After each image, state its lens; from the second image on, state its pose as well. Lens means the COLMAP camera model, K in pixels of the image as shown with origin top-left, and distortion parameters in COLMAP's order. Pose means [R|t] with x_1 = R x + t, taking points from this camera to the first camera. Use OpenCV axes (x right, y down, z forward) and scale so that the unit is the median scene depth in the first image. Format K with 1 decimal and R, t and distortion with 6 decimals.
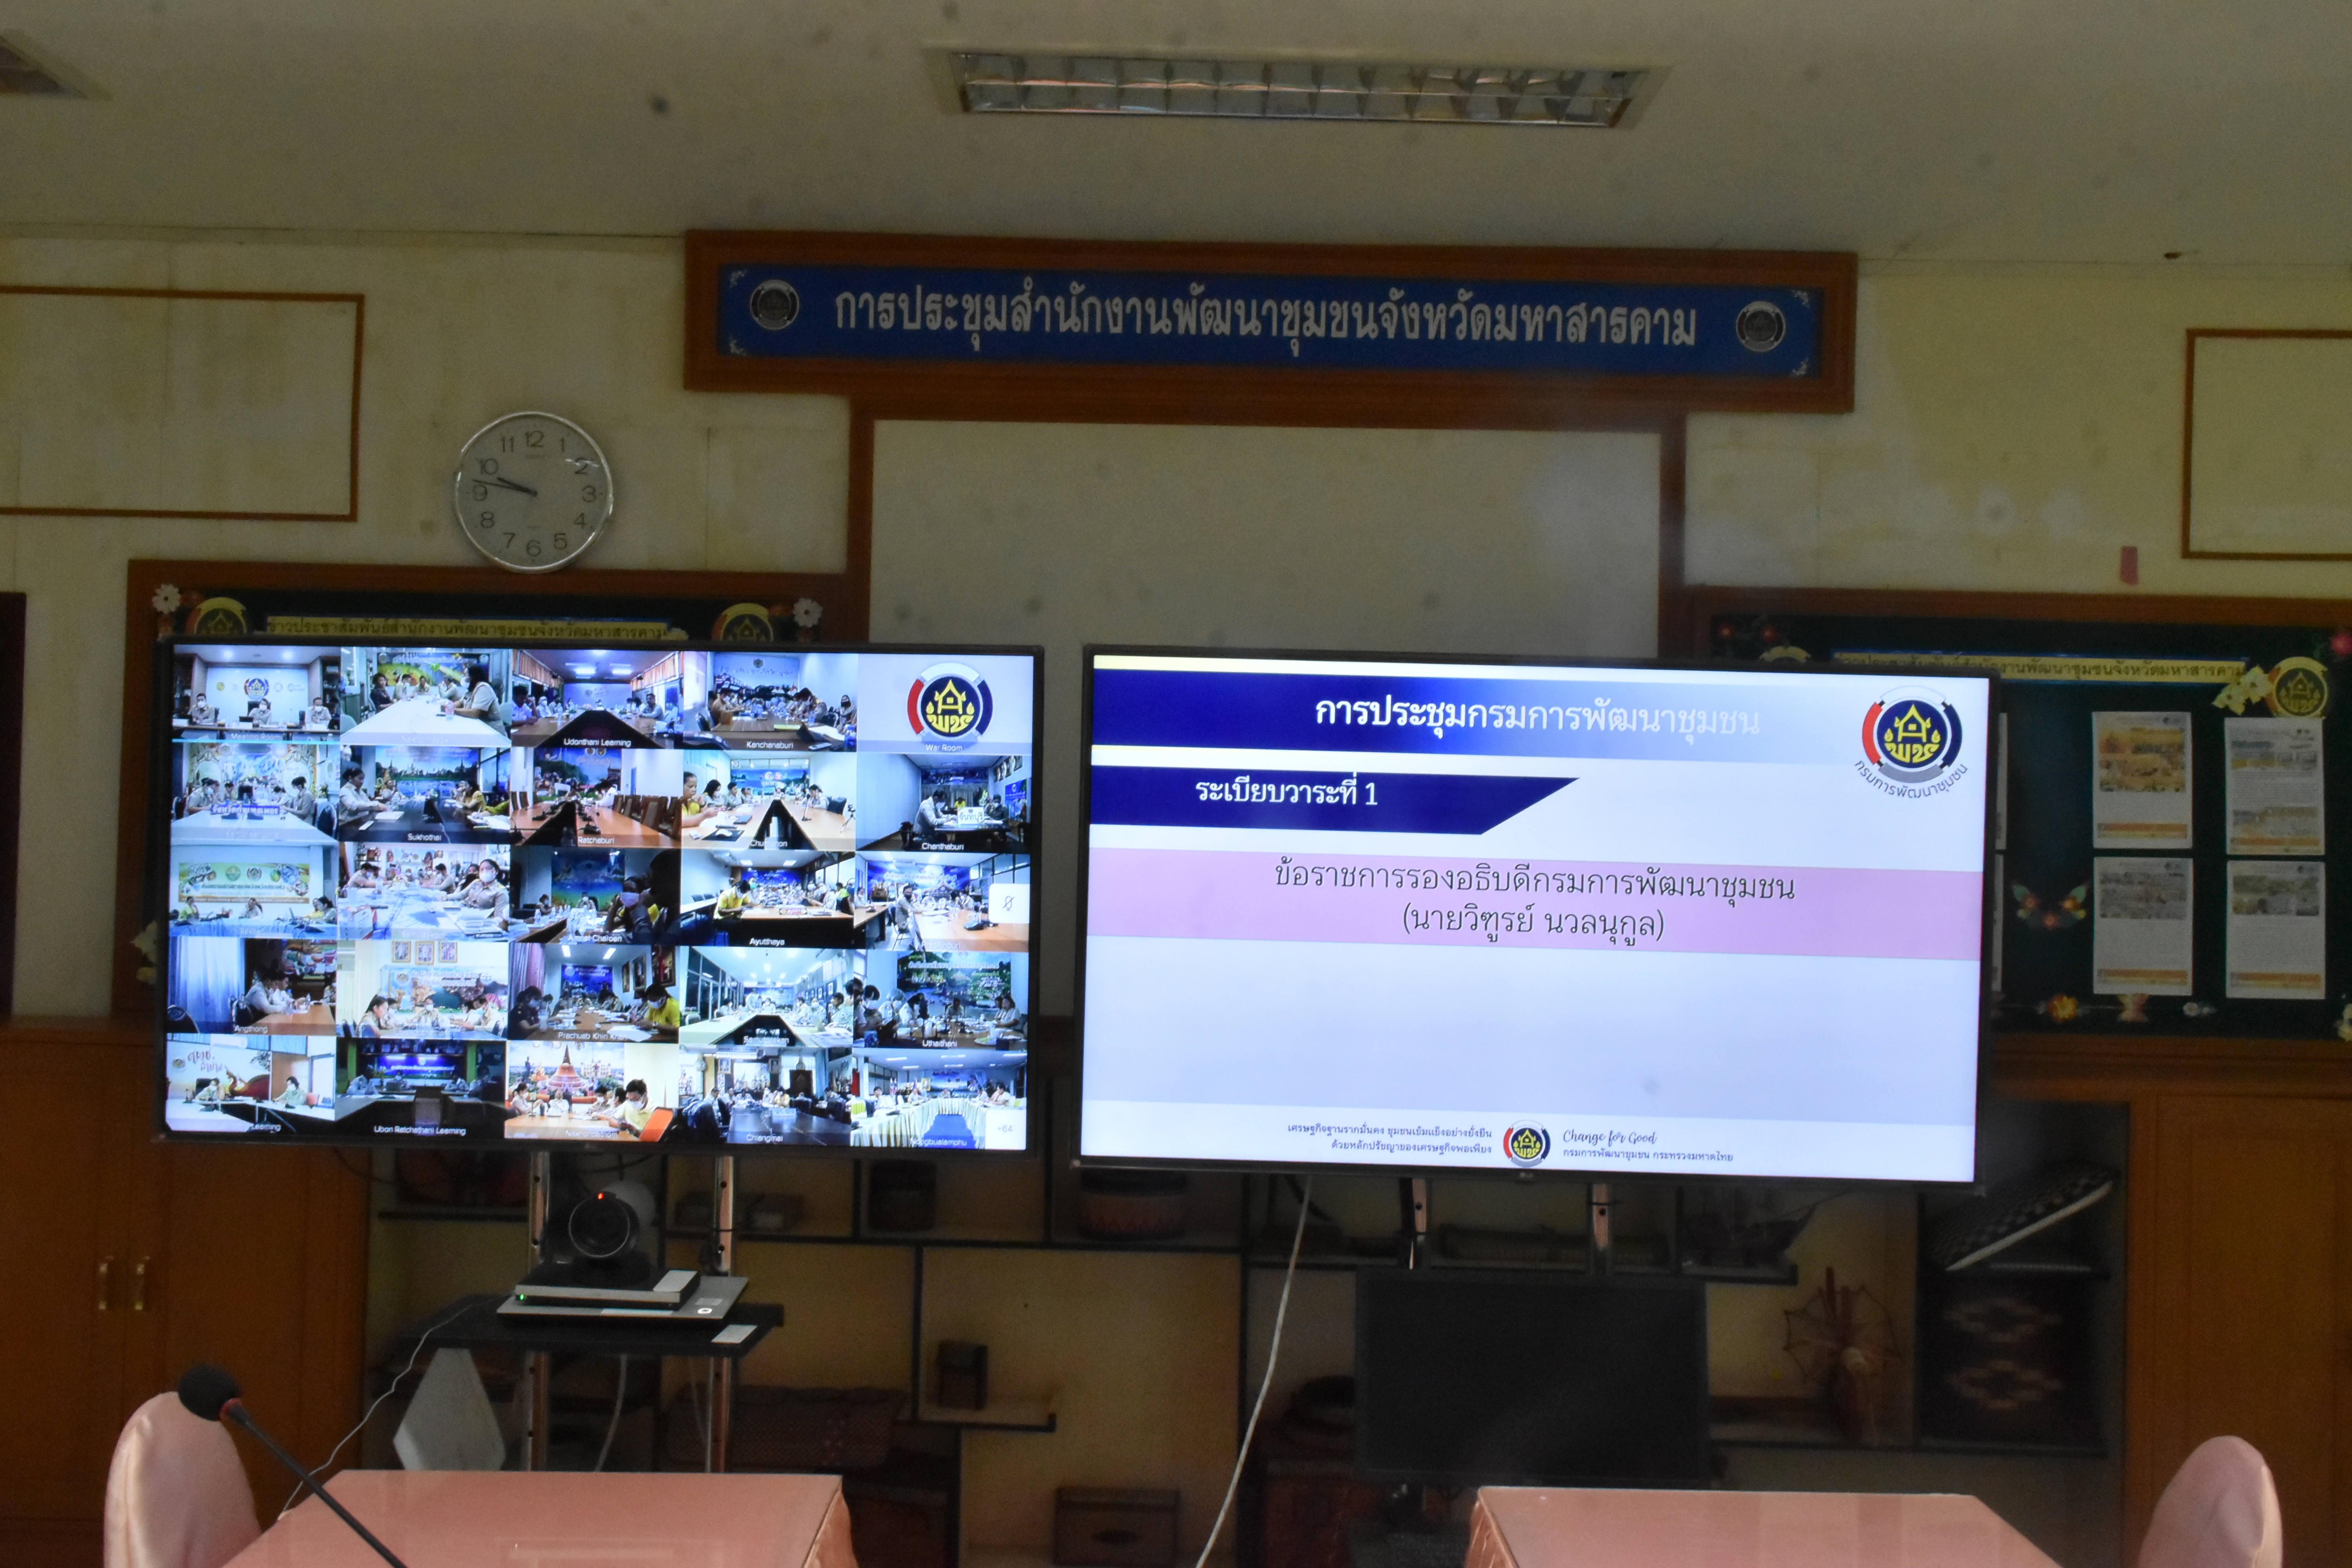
lens RADIAL K [[2036.6, 0, 1171.4], [0, 2036.6, 785.9], [0, 0, 1]] dist [-0.005616, -0.001113]
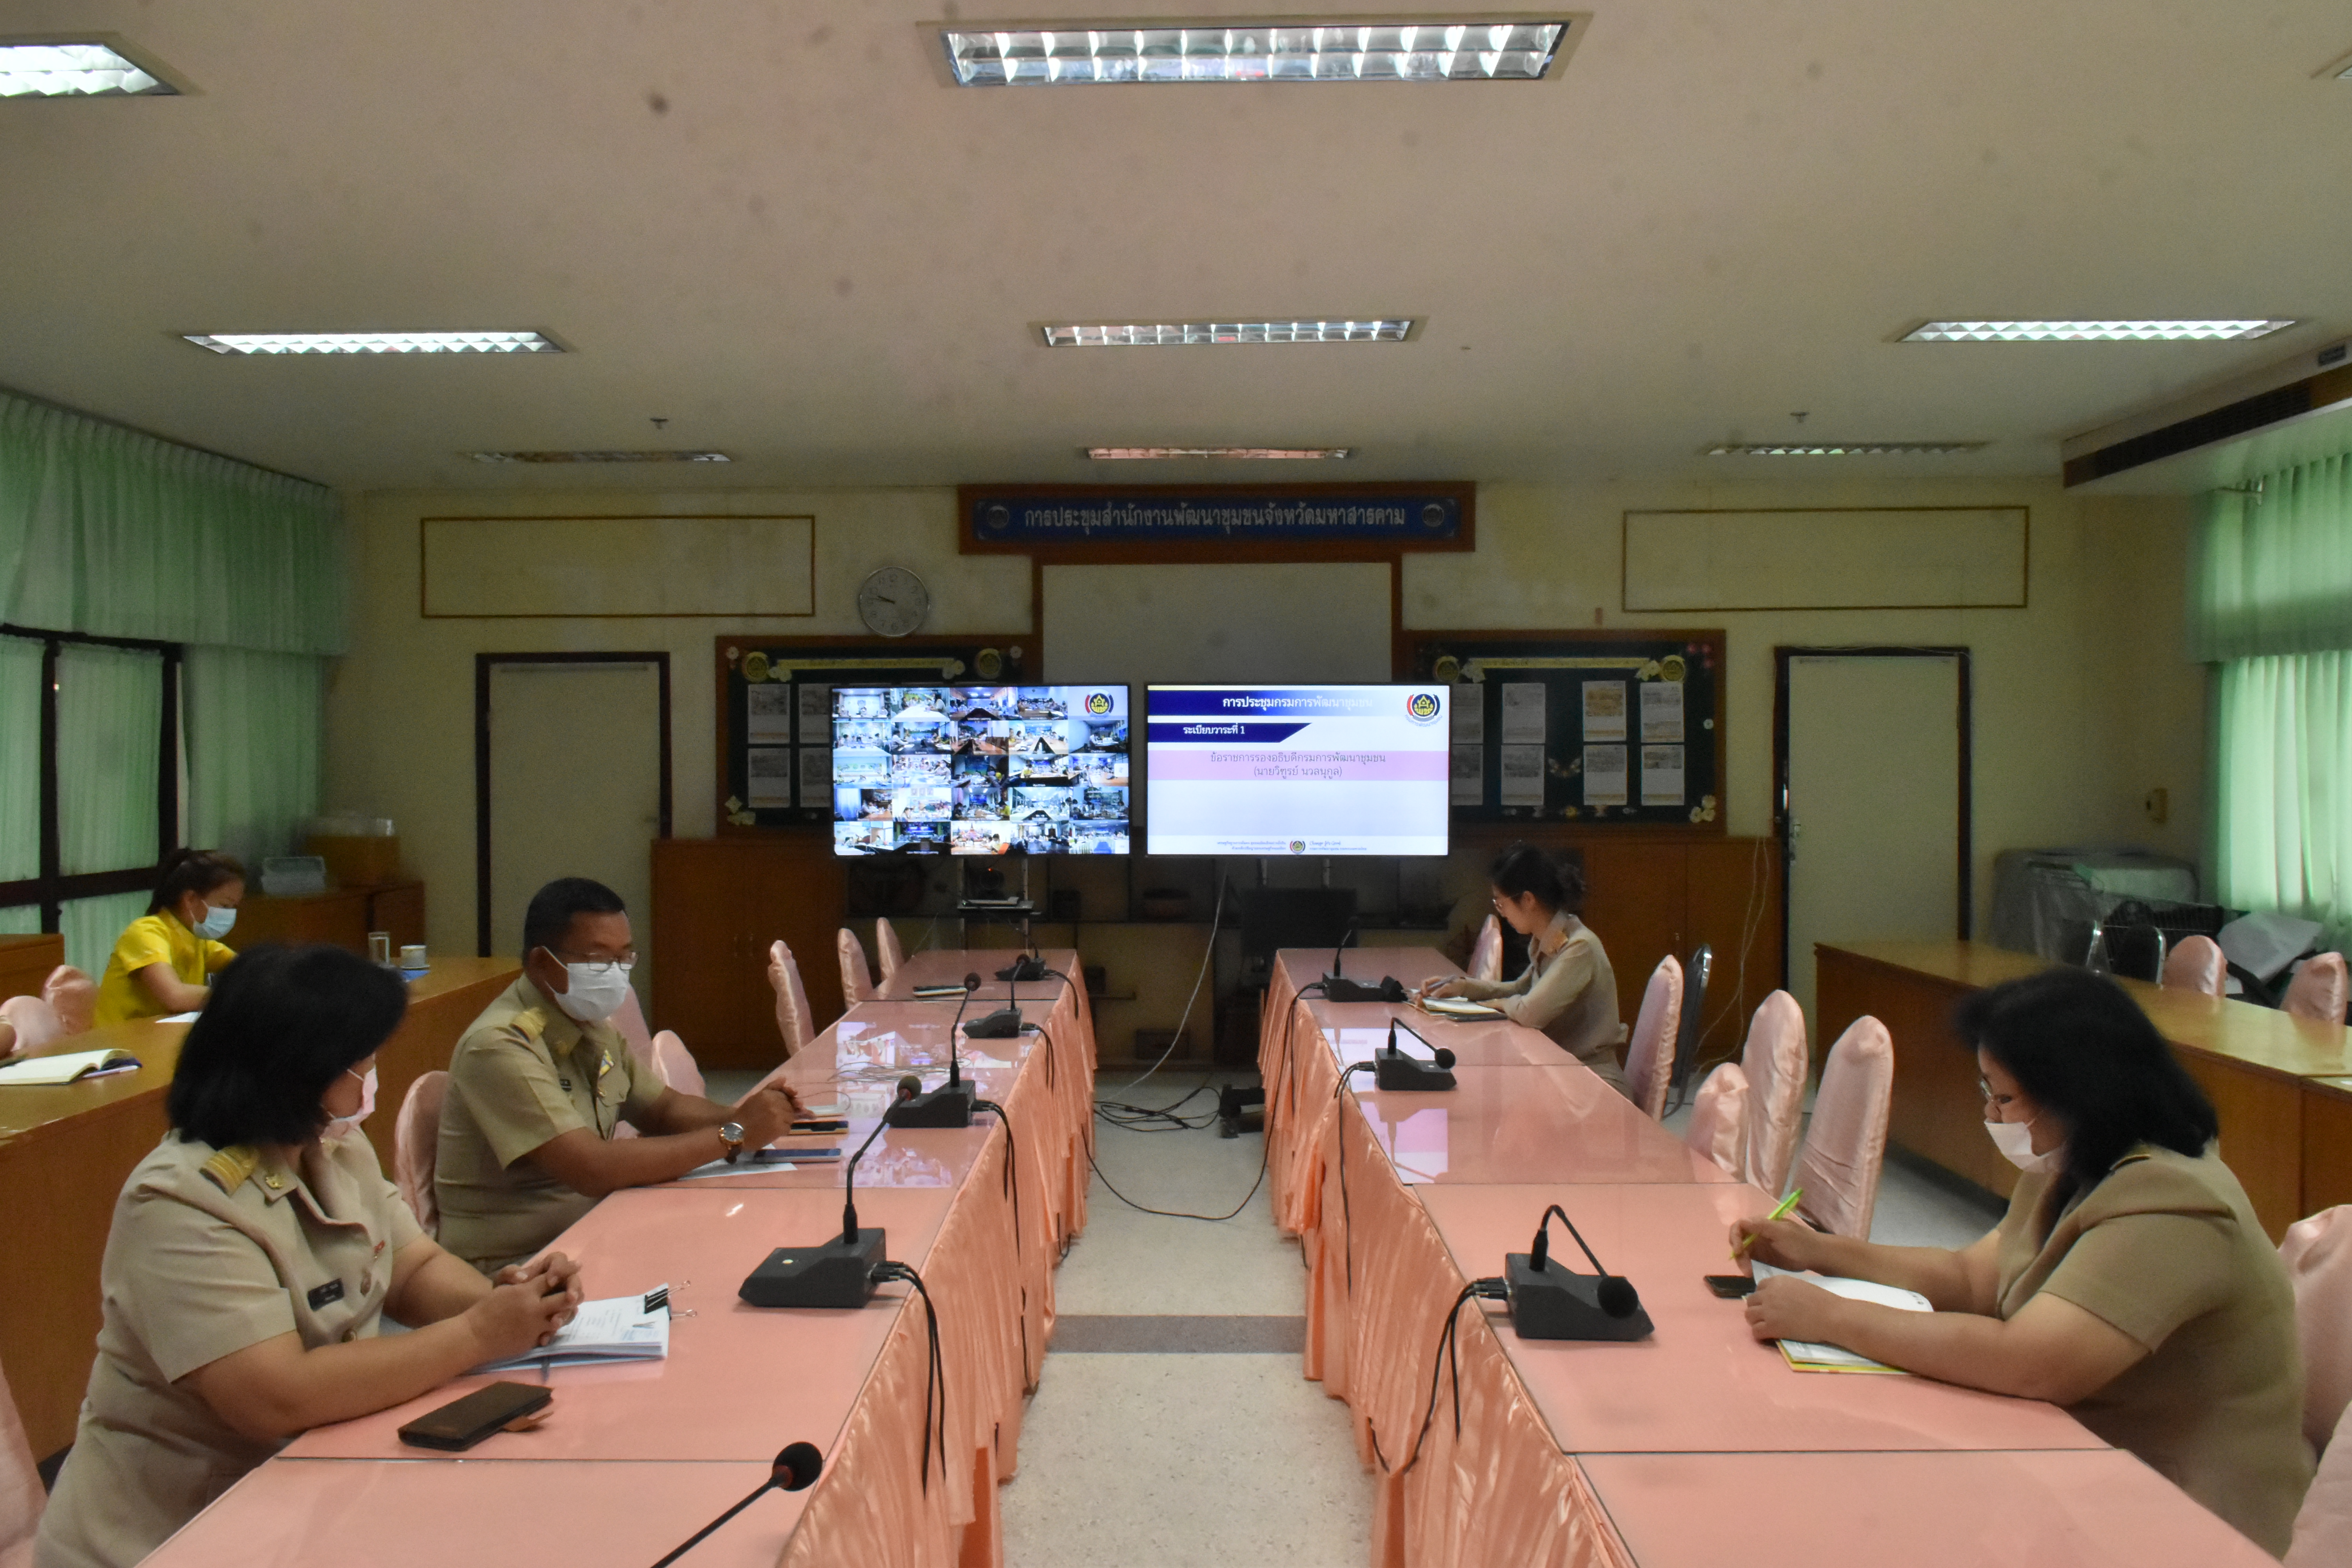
lens RADIAL K [[1829.3, 0, 1174.0], [0, 1829.3, 778.0], [0, 0, 1]] dist [-0.000690, 0.000017]
pose [[0.999607, -0.025195, -0.012293, 0.028859], [0.025668, 0.998870, 0.040003, -0.034388], [0.011271, -0.040302, 0.999124, -1.627422]]
